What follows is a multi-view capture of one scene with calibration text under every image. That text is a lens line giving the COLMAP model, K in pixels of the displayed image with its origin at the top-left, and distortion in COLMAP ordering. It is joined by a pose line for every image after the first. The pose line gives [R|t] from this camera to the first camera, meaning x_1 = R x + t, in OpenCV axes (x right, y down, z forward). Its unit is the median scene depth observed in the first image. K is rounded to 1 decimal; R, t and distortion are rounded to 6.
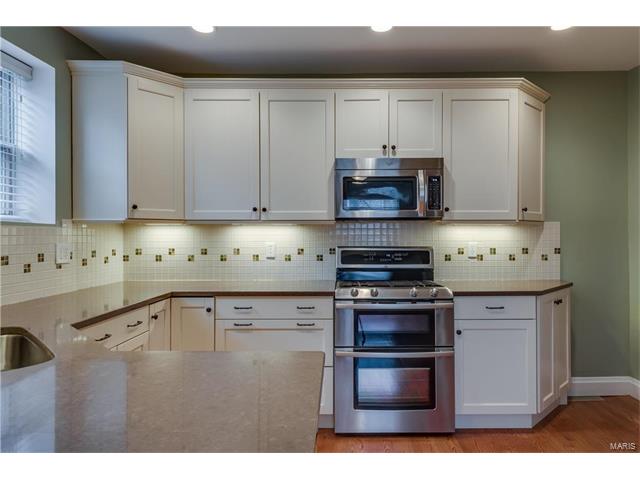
lens RADIAL K [[415.7, 0, 347.9], [0, 415.7, 235.8], [0, 0, 1]] dist [0.019351, -0.010302]
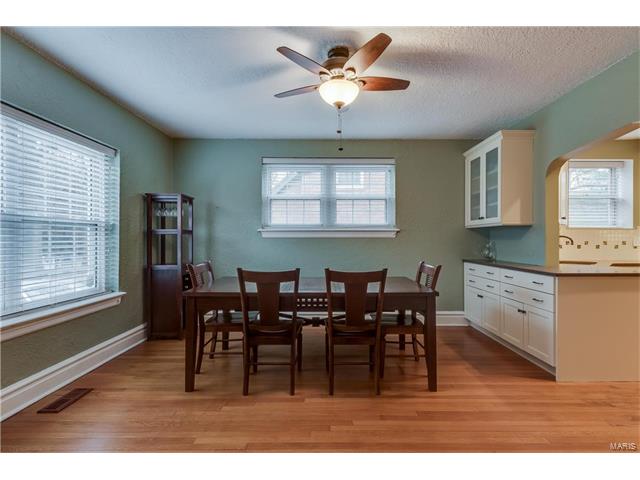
lens RADIAL K [[316.5, 0, 332.6], [0, 316.5, 240.8], [0, 0, 1]] dist [0.011602, -0.004565]
pose [[0.022719, 0.002775, -0.999738, 0.848357], [0.003398, 0.999990, 0.002853, 0.024029], [0.999736, -0.003462, 0.022709, -0.570770]]
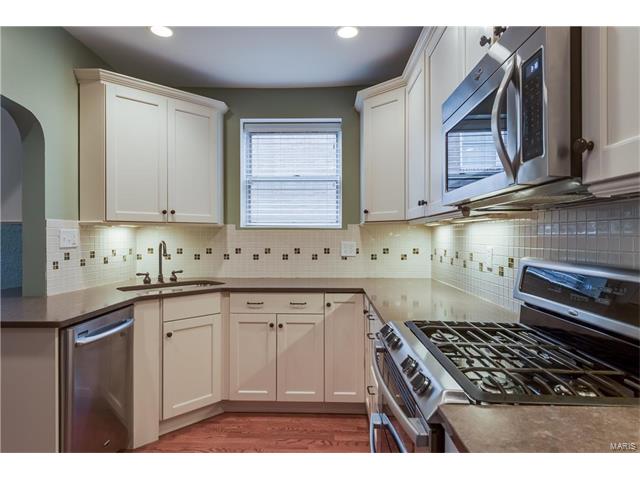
lens RADIAL K [[381.5, 0, 321.9], [0, 381.5, 239.4], [0, 0, 1]] dist [0.005376, 0.000540]
pose [[-0.043027, 0.008214, -0.999040, 0.512952], [-0.000149, 0.999966, 0.008228, -0.000200], [0.999074, 0.000503, -0.043024, 0.848331]]
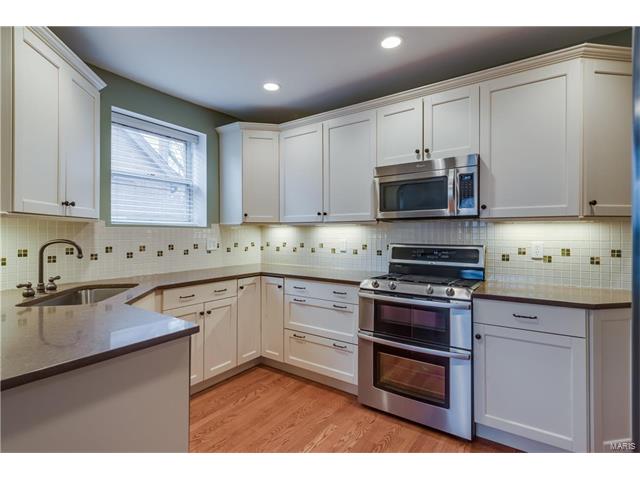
lens RADIAL K [[316.5, 0, 322.8], [0, 316.5, 232.9], [0, 0, 1]] dist [0.011602, -0.004565]
pose [[0.817734, 0.000650, -0.575596, 0.362268], [-0.002028, 0.999996, -0.001752, -0.001611], [0.575593, 0.002600, 0.817732, 0.191323]]
